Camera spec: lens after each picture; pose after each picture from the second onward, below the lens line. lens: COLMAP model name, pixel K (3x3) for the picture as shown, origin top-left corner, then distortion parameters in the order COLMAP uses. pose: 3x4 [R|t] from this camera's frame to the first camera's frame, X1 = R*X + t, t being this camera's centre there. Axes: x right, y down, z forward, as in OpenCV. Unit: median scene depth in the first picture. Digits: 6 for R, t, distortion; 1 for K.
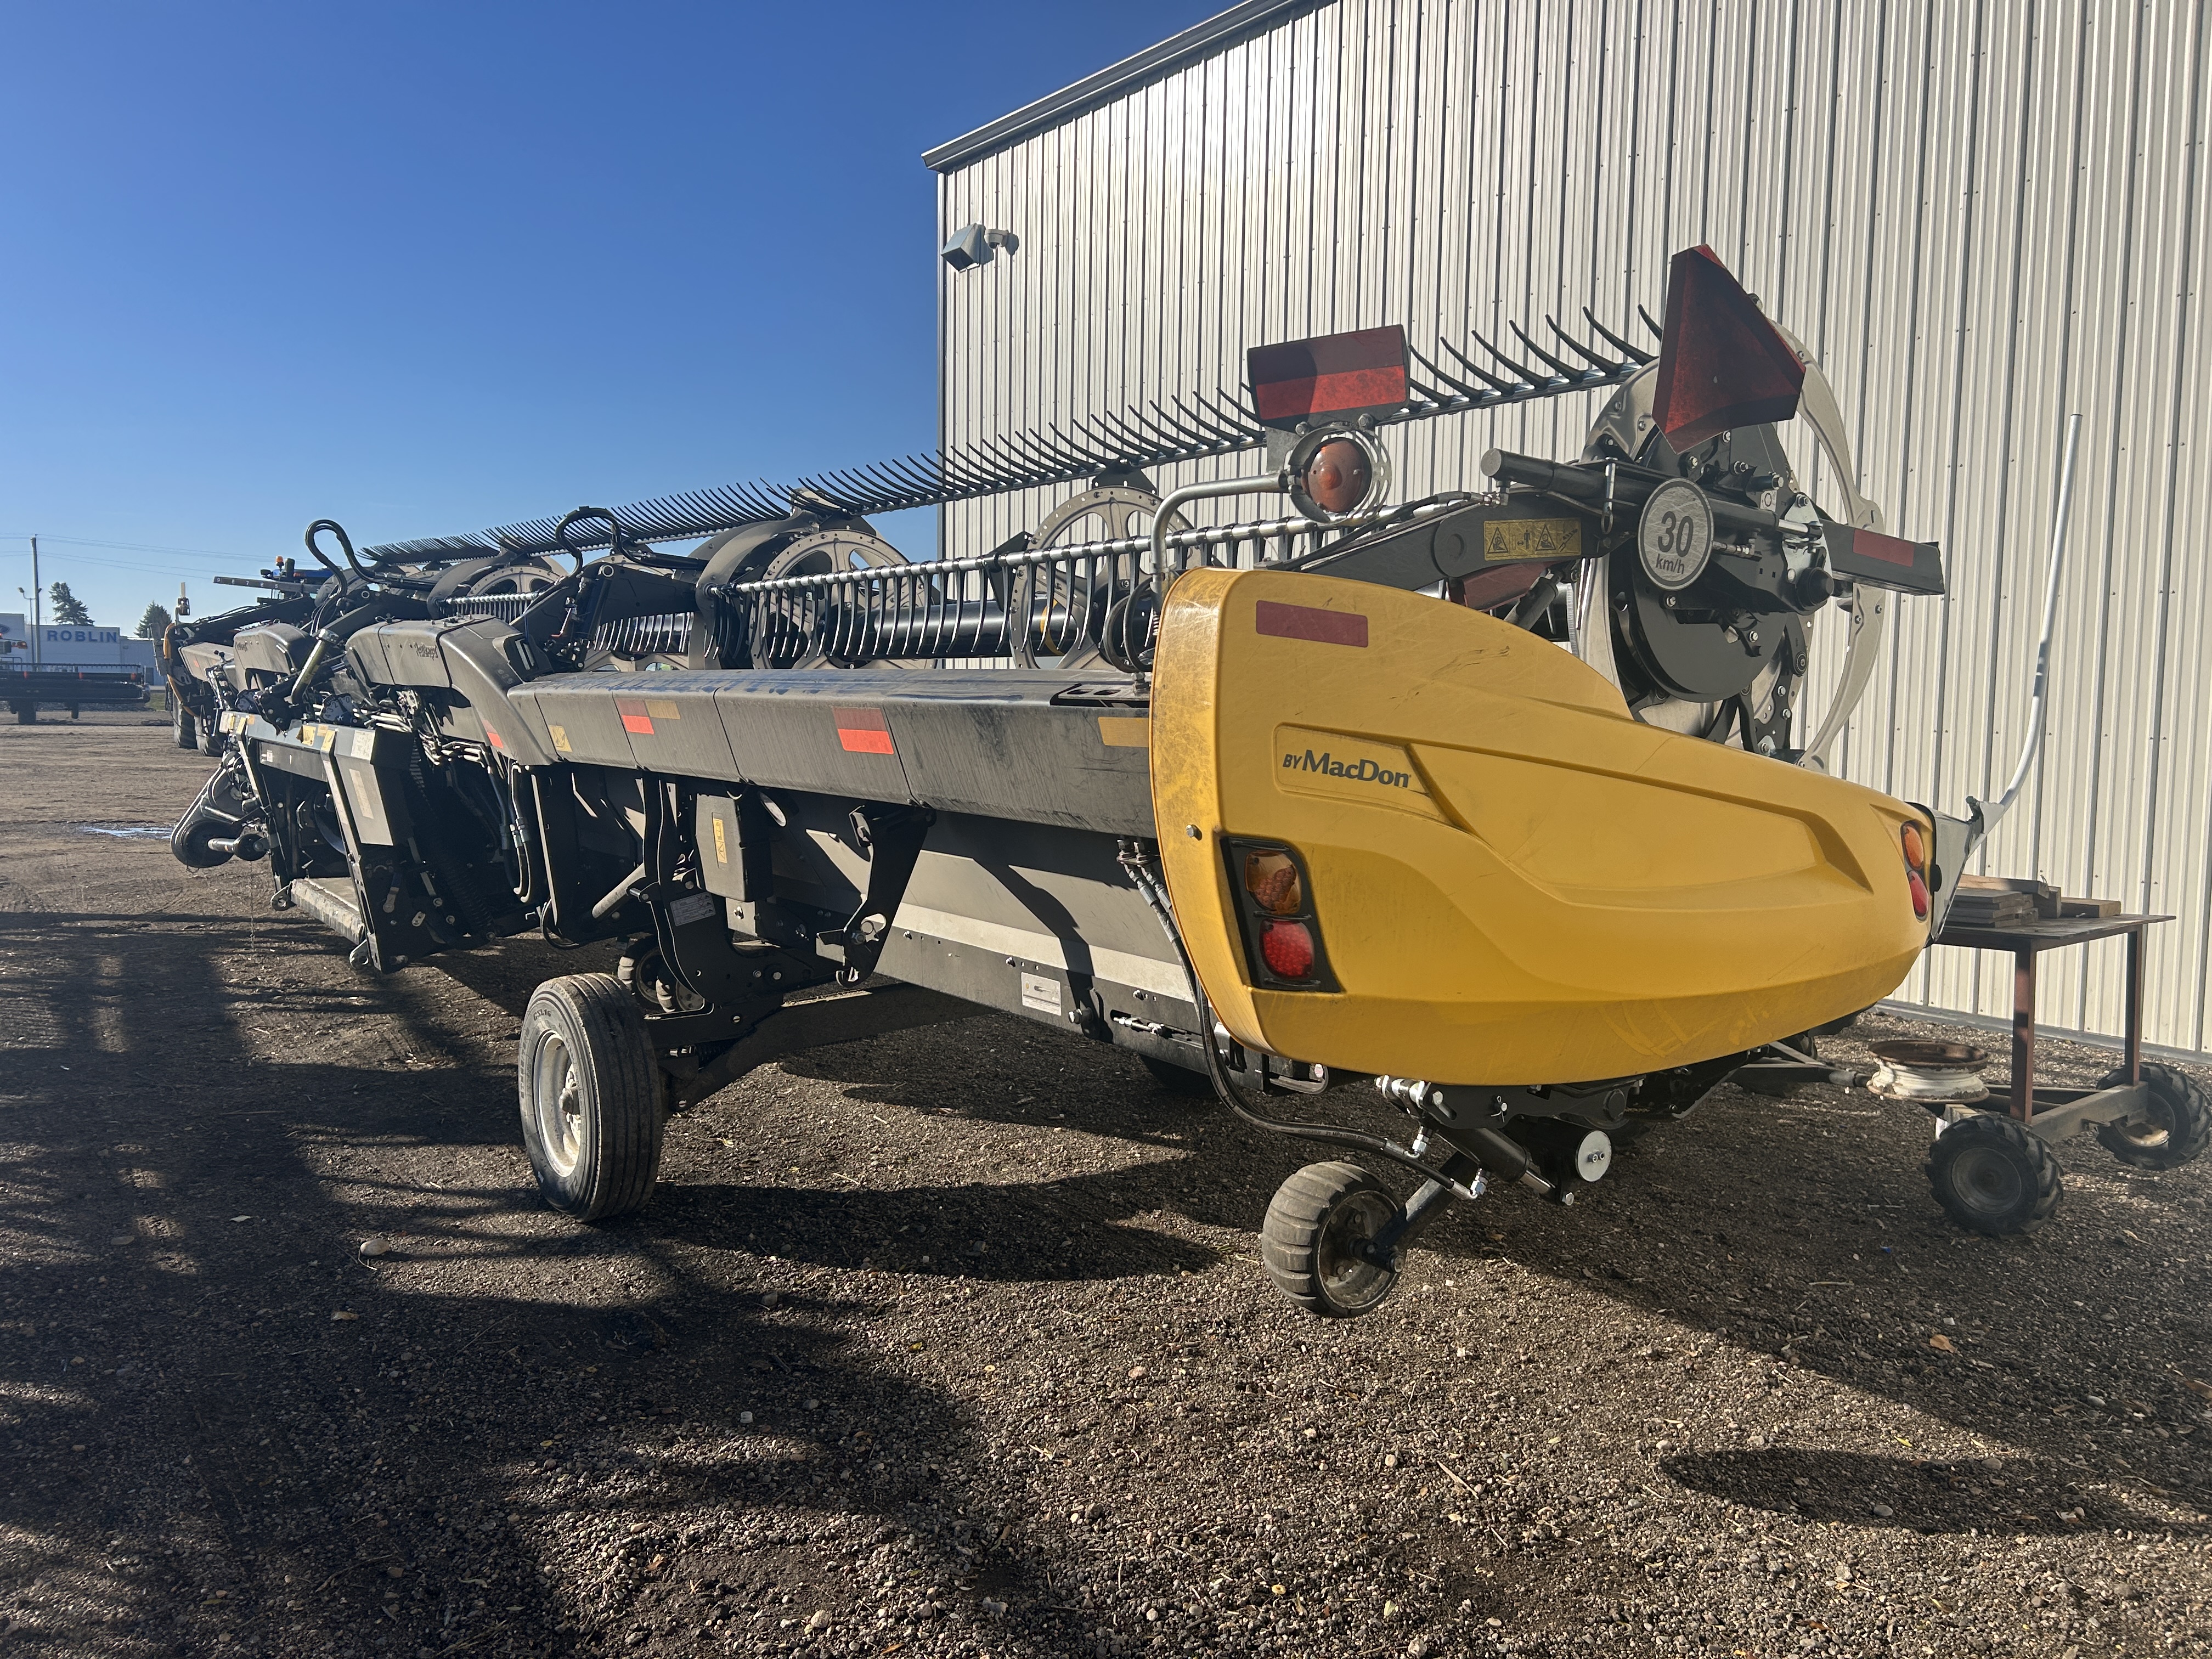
lens RADIAL K [[1676.6, 0, 1106.1], [0, 1676.6, 828.1], [0, 0, 1]] dist [0.076105, -0.060597]
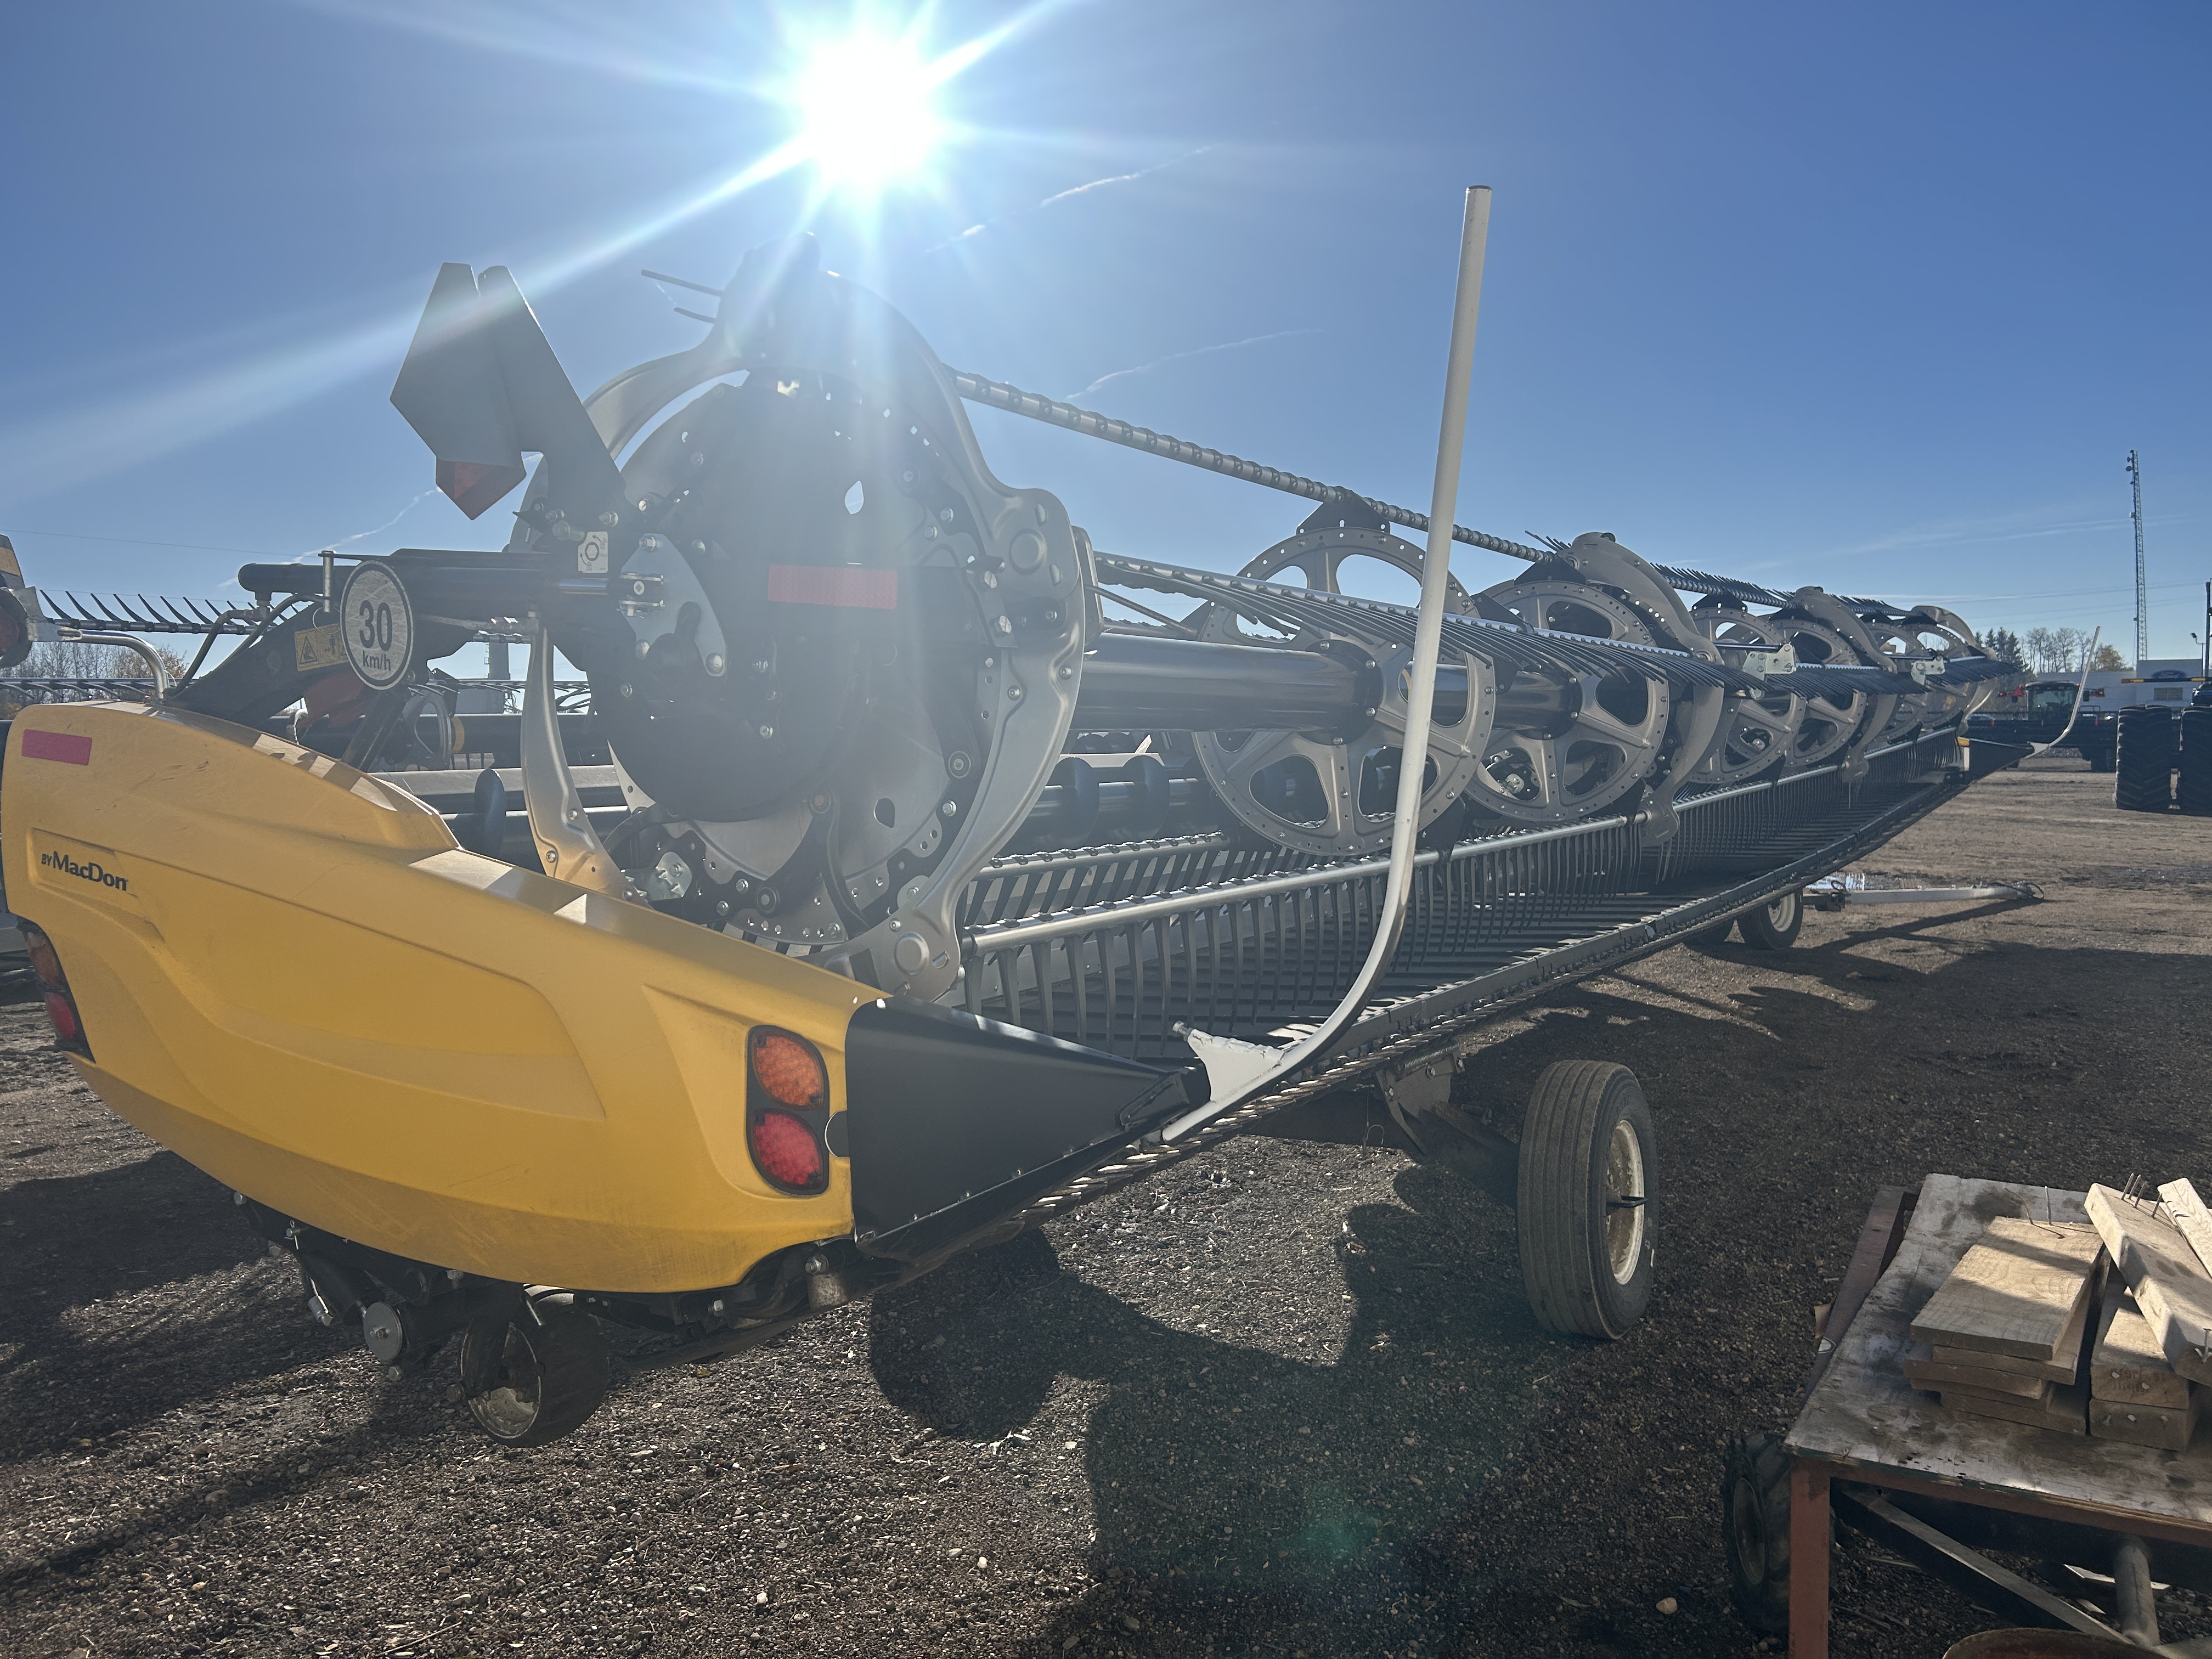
lens RADIAL K [[1676.6, 0, 1105.0], [0, 1676.6, 825.5], [0, 0, 1]] dist [0.076105, -0.060597]
pose [[0.358807, 0.040892, -0.932515, 1.311892], [-0.064510, 0.997738, 0.018931, -0.117204], [0.931180, 0.053364, 0.360634, 1.075378]]
